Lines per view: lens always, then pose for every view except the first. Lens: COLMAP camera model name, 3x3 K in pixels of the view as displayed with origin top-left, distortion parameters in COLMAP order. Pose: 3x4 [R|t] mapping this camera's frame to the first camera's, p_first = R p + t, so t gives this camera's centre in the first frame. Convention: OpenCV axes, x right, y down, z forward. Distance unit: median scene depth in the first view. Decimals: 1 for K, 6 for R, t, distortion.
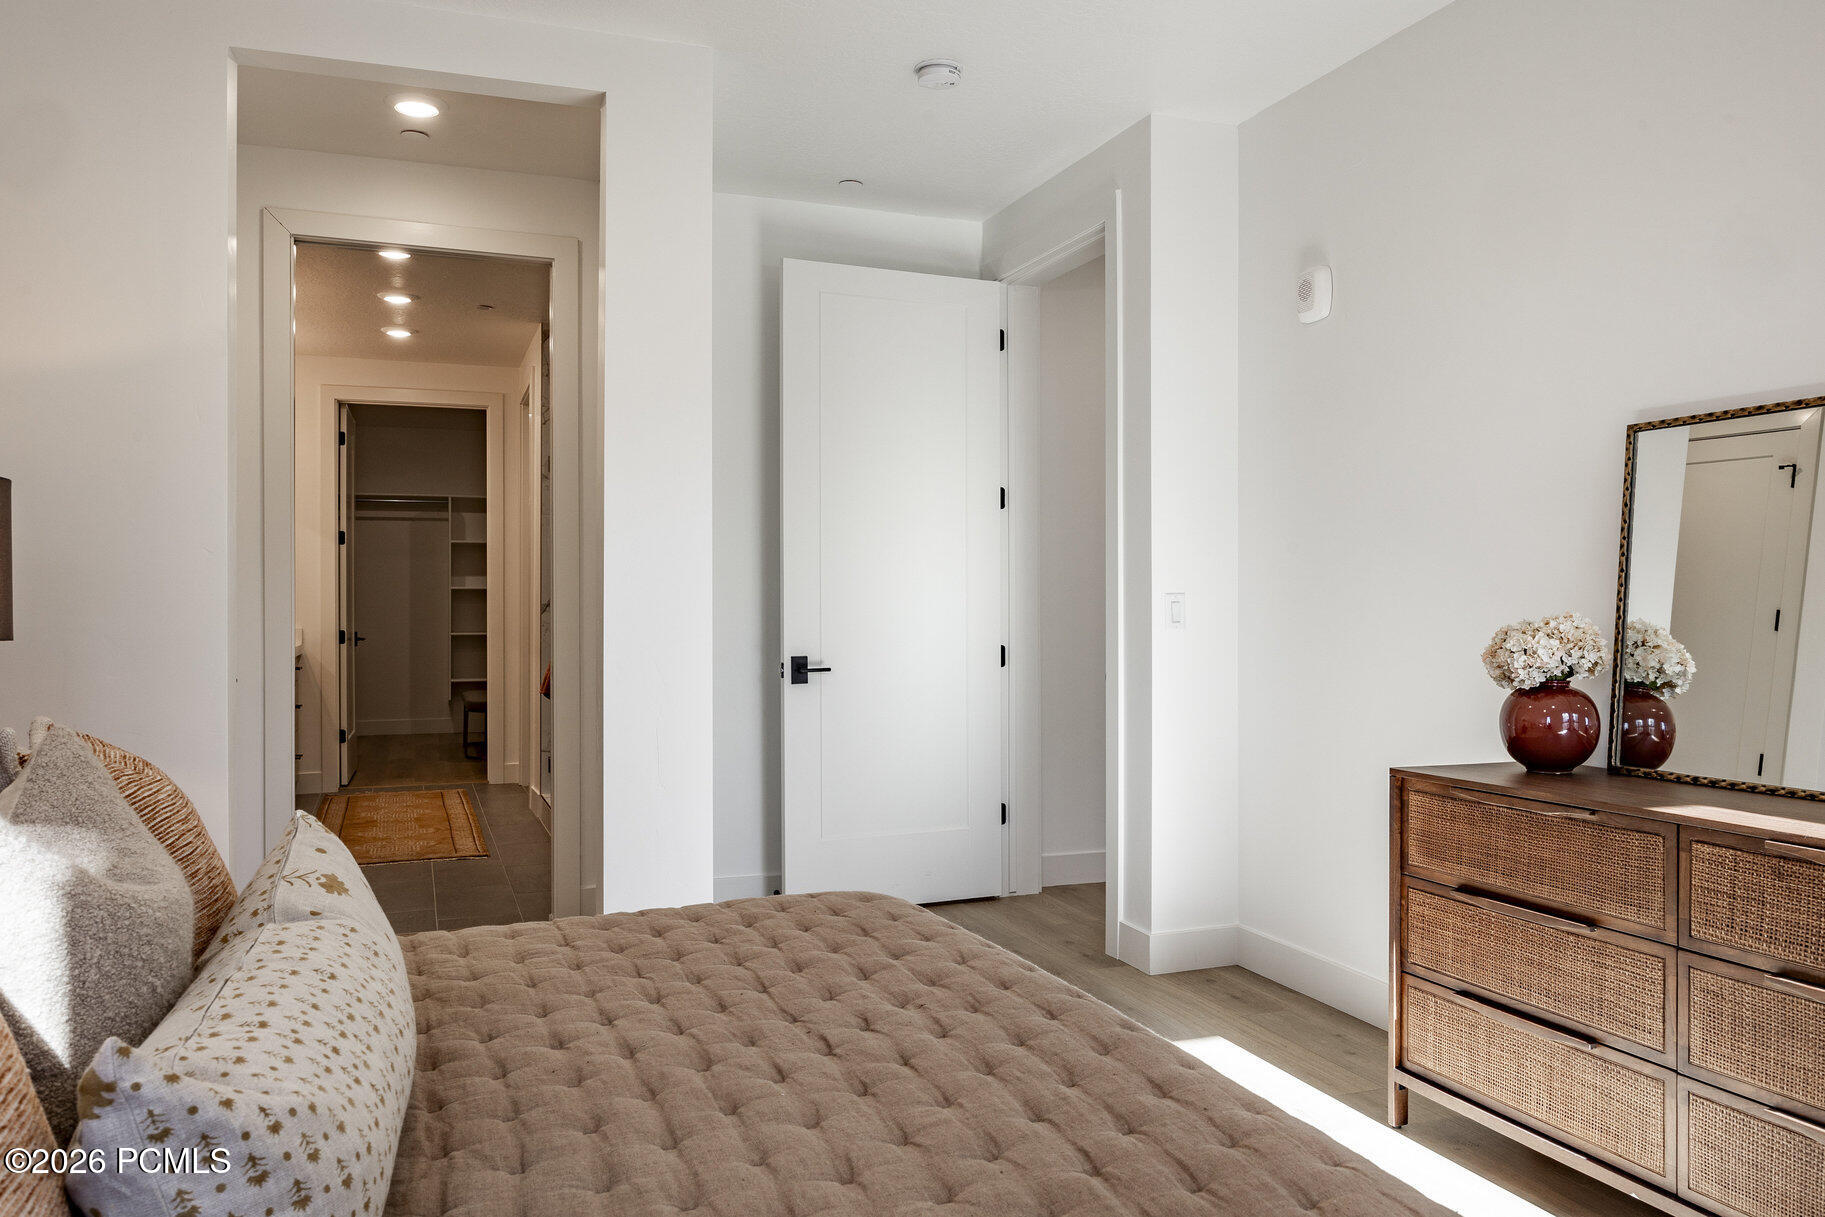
lens RADIAL K [[1387.5, 0, 912.5], [0, 1387.5, 608.5], [0, 0, 1]] dist [-0.010103, 0.002333]
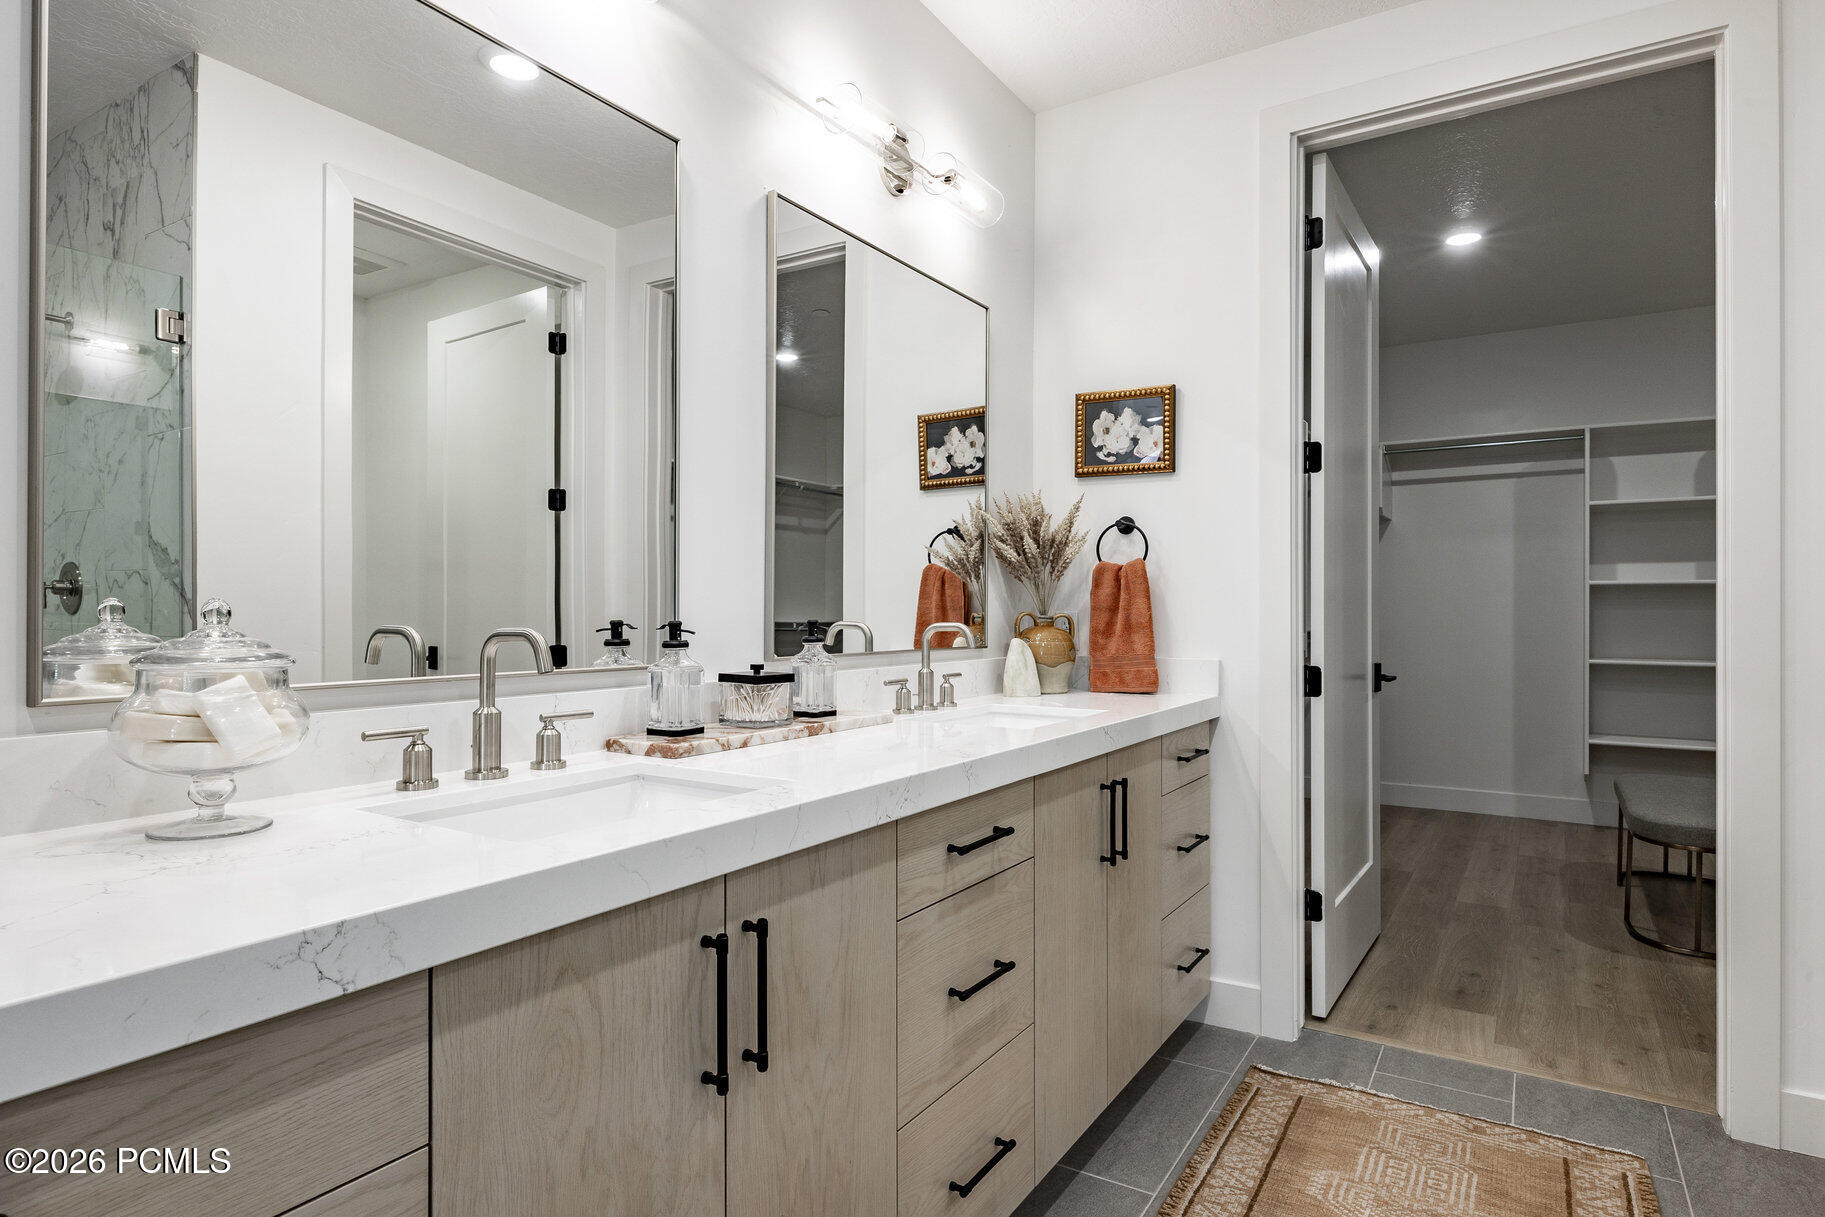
lens RADIAL K [[903.1, 0, 912.5], [0, 903.1, 608.5], [0, 0, 1]] dist [0.001617, -0.000057]
pose [[0.580804, -0.001216, -0.814042, -0.252192], [-0.001178, 0.999997, -0.002334, -0.002393], [0.814043, 0.002314, 0.580801, 0.727995]]
